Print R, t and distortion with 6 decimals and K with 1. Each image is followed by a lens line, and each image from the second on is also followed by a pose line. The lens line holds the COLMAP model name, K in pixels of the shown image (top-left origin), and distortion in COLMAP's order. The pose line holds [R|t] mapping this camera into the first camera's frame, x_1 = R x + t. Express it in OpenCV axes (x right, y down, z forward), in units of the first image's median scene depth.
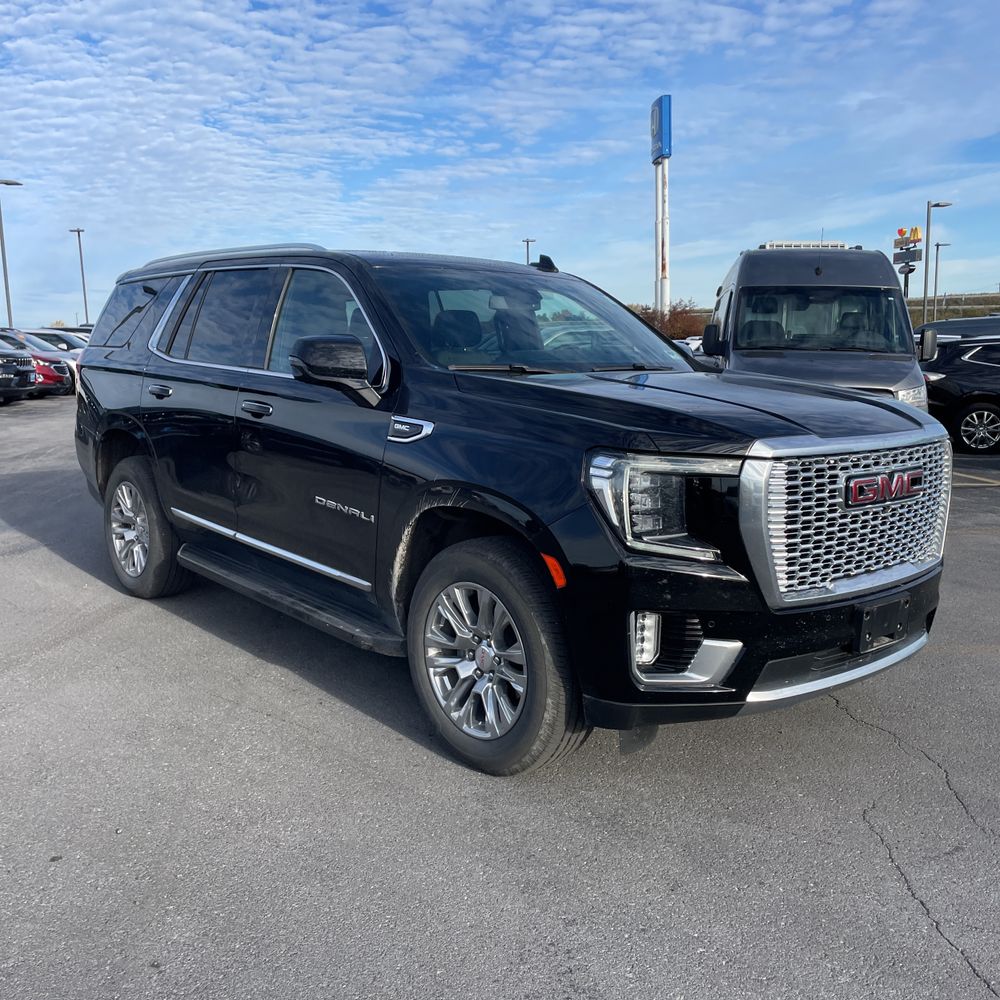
lens RADIAL K [[968.3, 0, 512.6], [0, 968.3, 499.6], [0, 0, 1]] dist [0.101422, -0.139364]
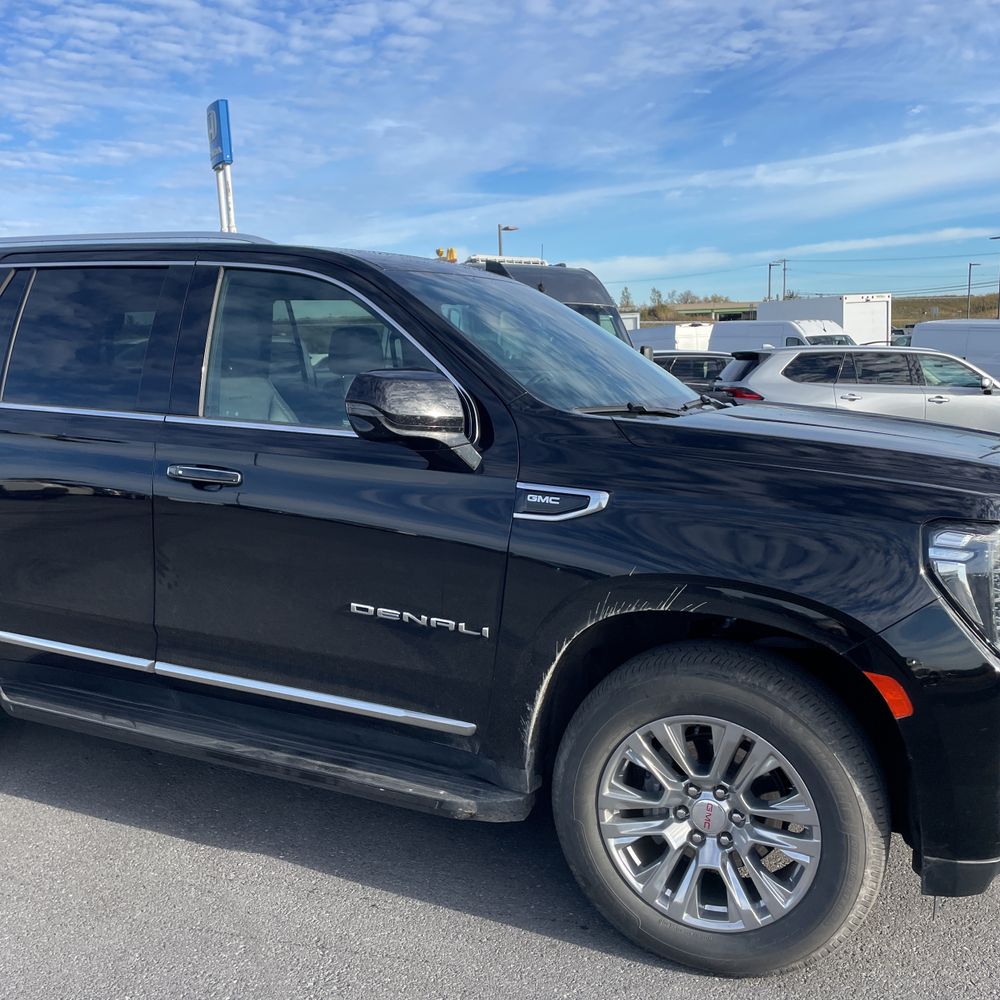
lens RADIAL K [[973.7, 0, 500.0], [0, 973.7, 500.0], [0, 0, 1]] dist [0.100550, -0.146315]
pose [[0.913372, -0.067229, 0.401537, -0.412909], [0.072110, 0.997392, 0.002965, -0.076511], [-0.400689, 0.026247, 0.915838, 0.361192]]
